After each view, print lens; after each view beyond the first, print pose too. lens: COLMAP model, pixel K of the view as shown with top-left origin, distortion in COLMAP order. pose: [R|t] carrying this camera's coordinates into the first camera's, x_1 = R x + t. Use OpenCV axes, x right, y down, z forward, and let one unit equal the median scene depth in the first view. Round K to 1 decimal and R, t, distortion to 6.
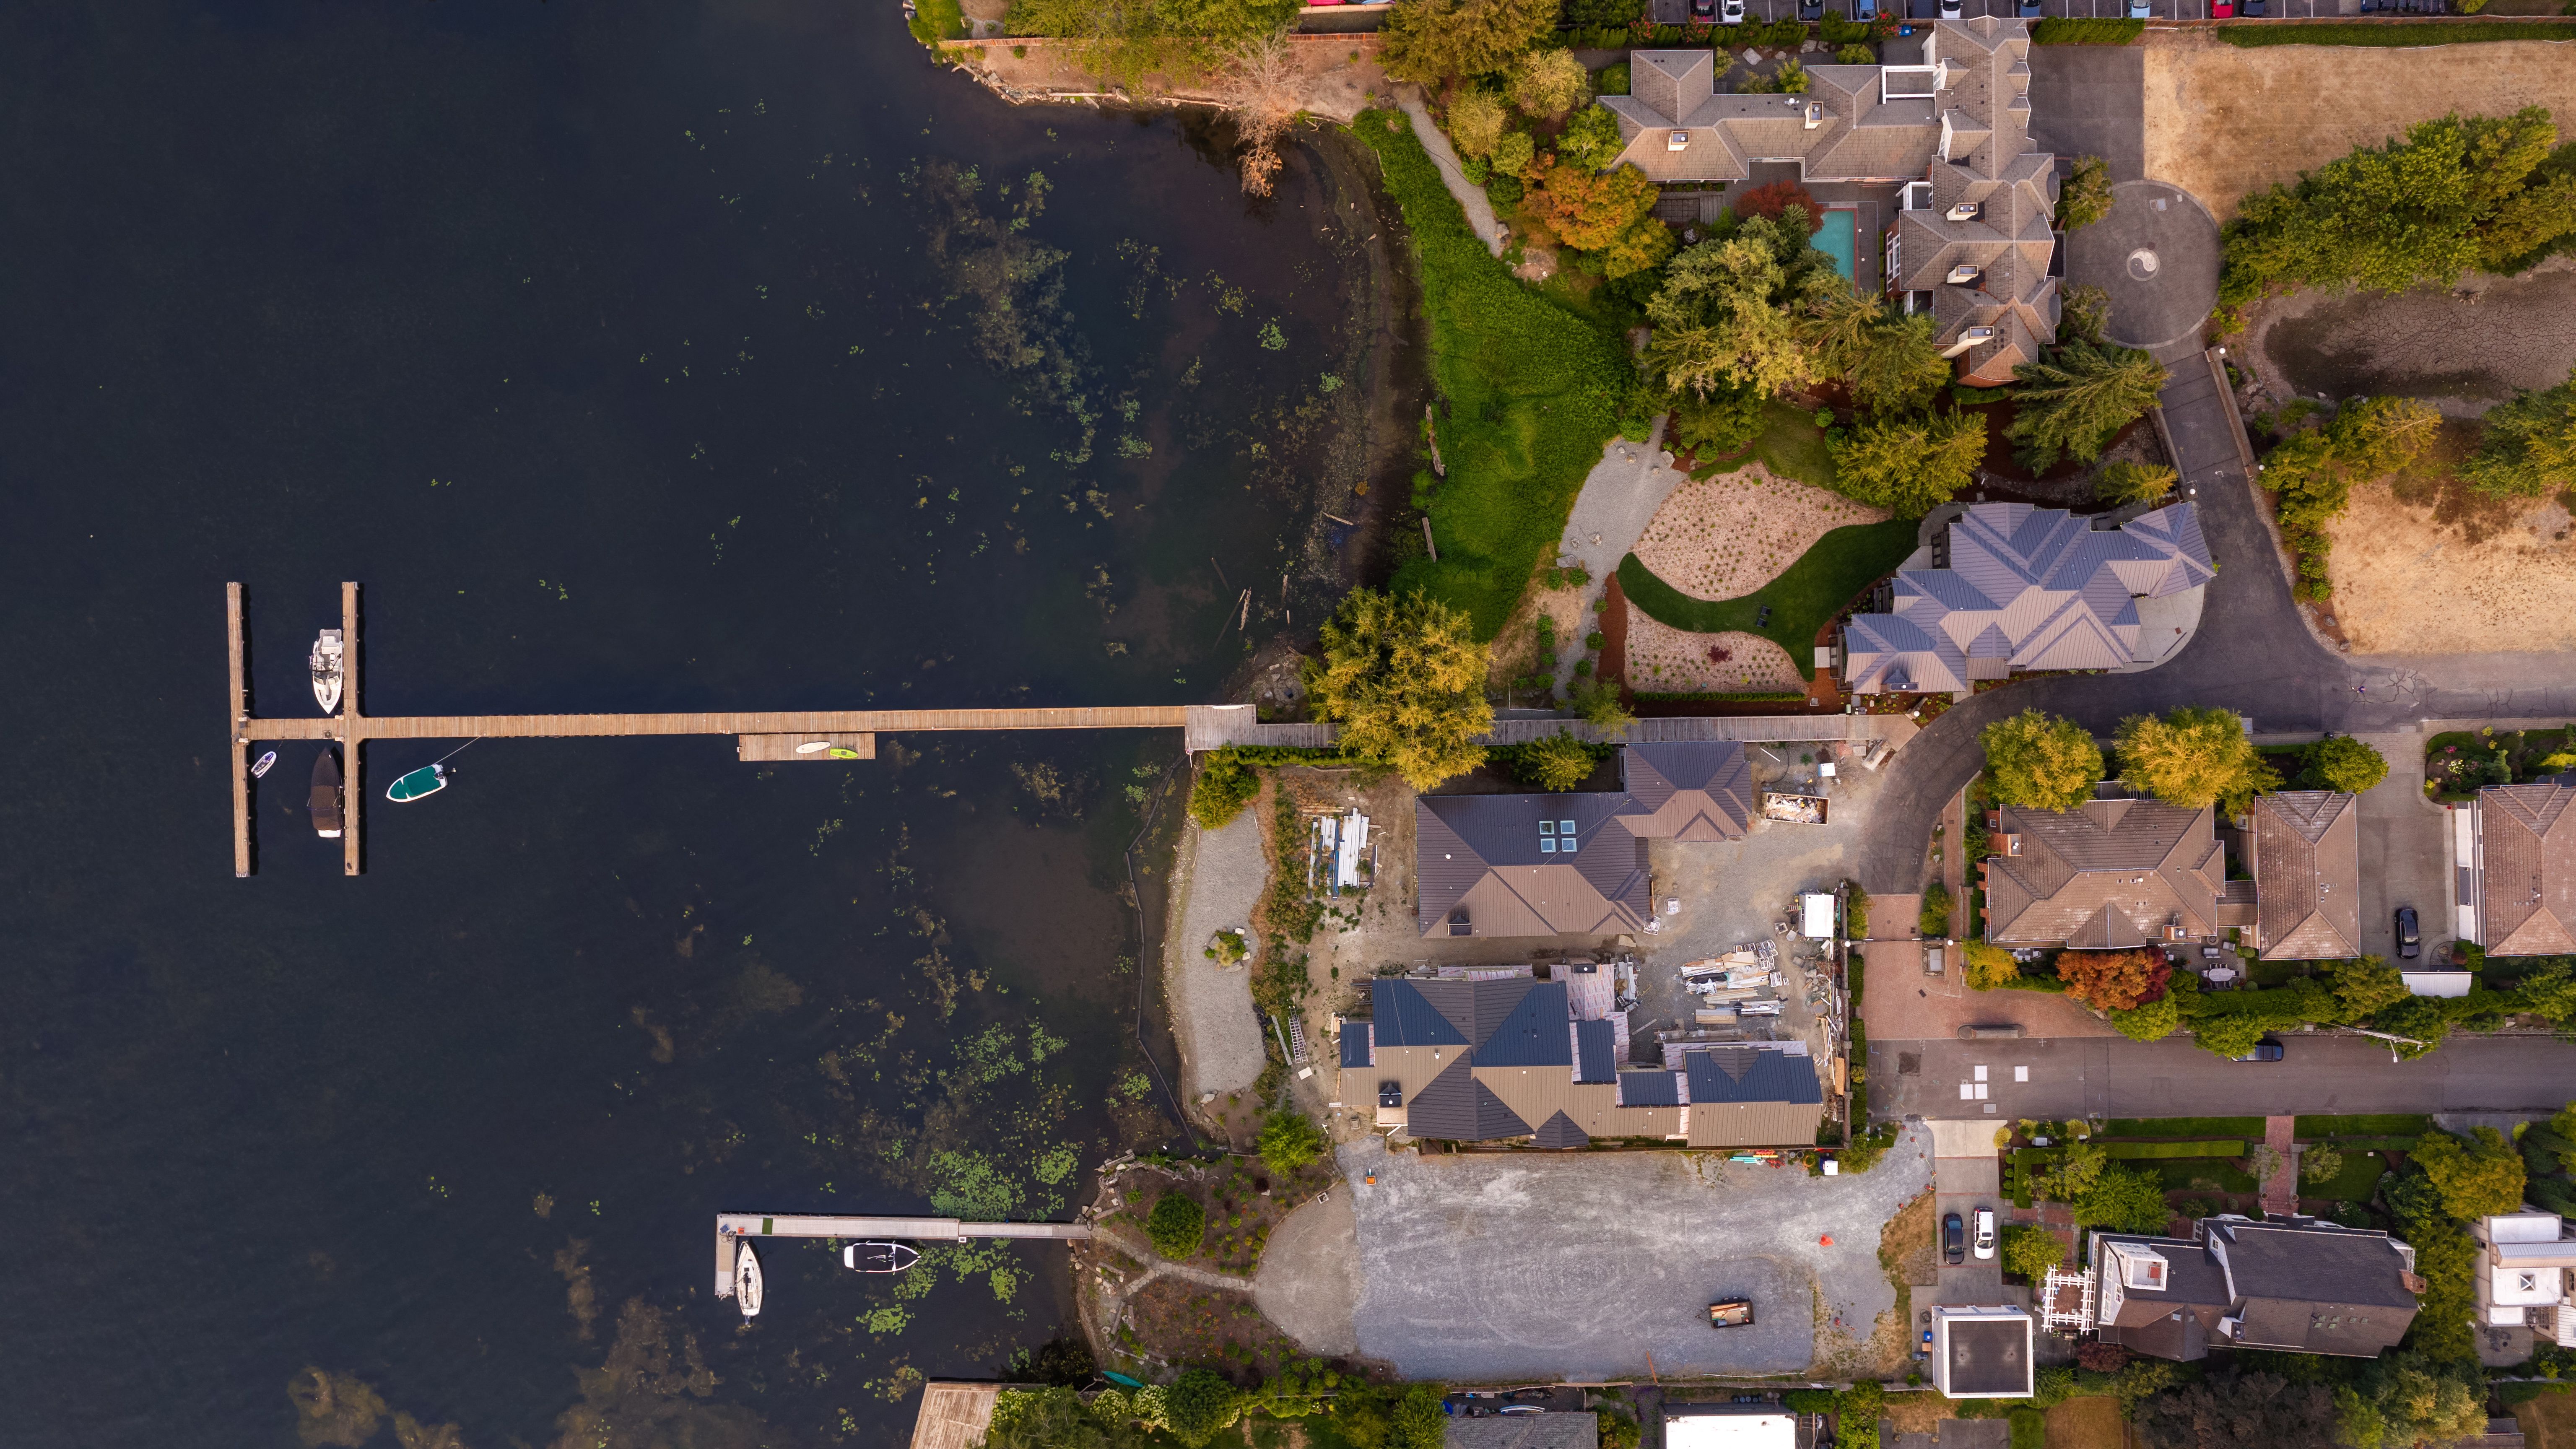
lens RADIAL K [[2129.7, 0, 1285.6], [0, 2129.7, 734.8], [0, 0, 1]] dist [0.038154, -0.075046]
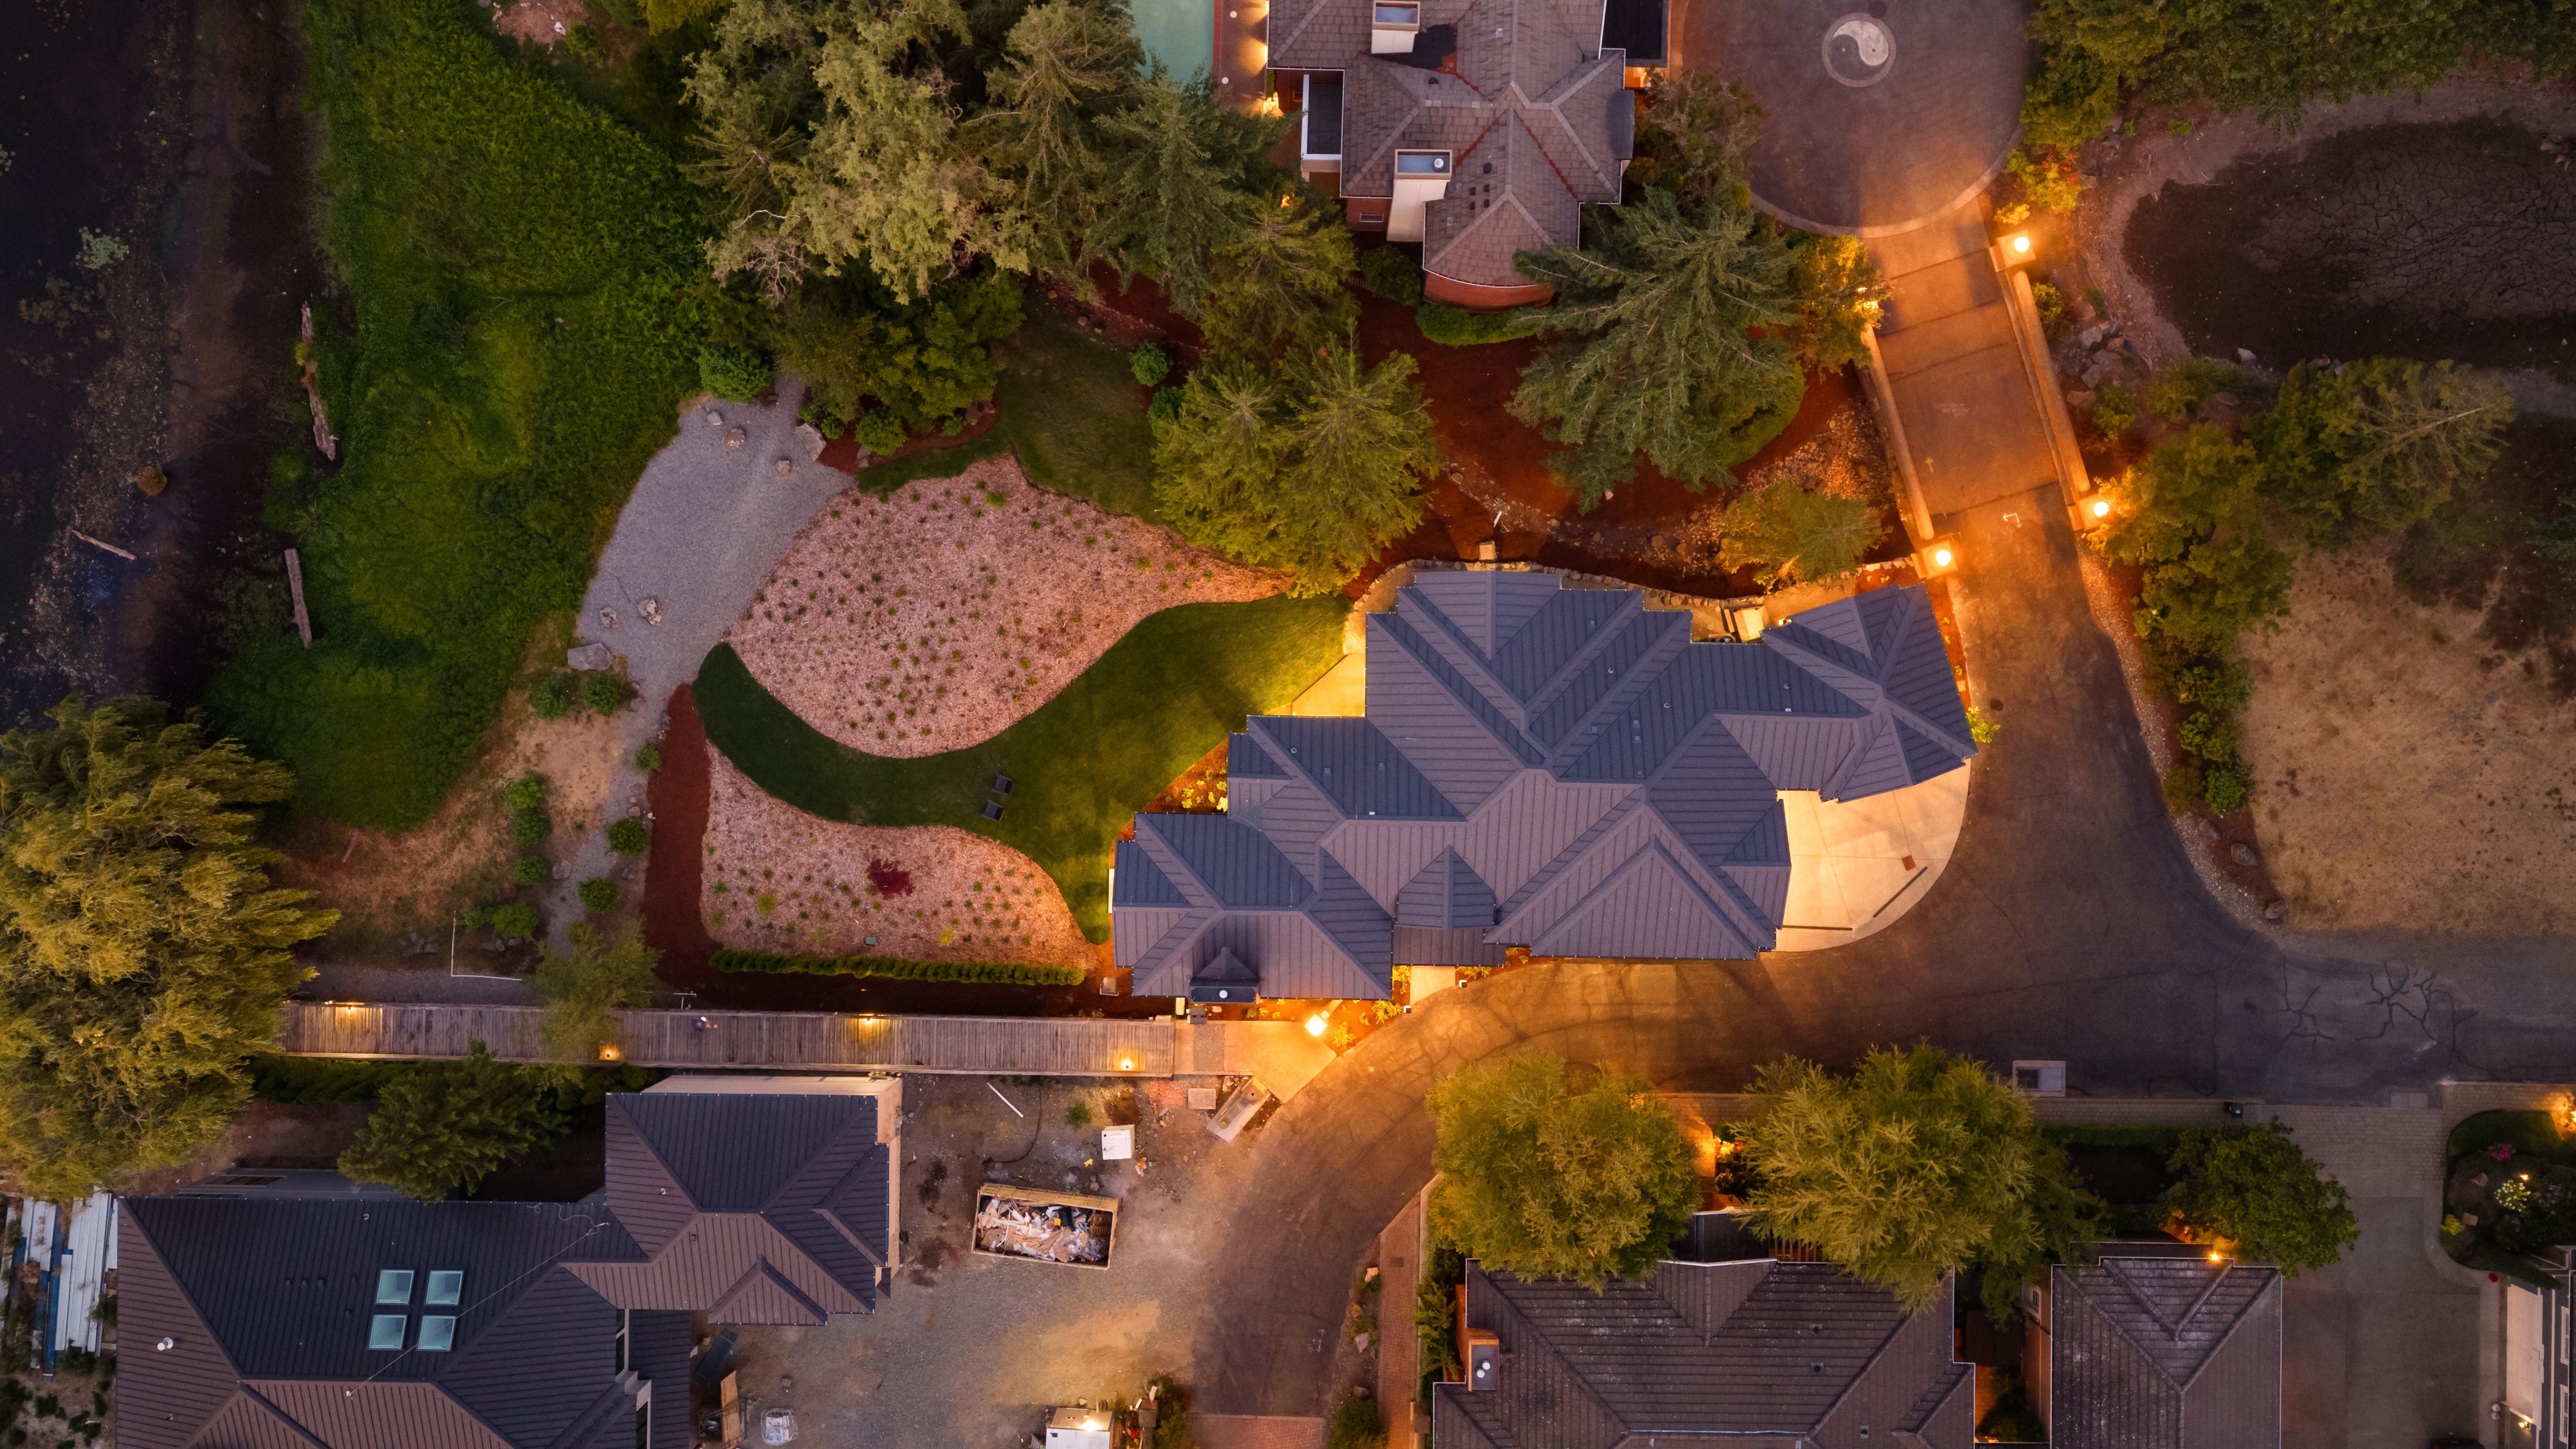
lens RADIAL K [[2129.7, 0, 1285.6], [0, 2129.7, 734.8], [0, 0, 1]] dist [0.038154, -0.075046]
pose [[0.999296, 0.037101, -0.005565, 0.286391], [-0.037112, 0.999309, -0.001877, -0.069845], [0.005491, 0.002082, 0.999983, 0.545555]]
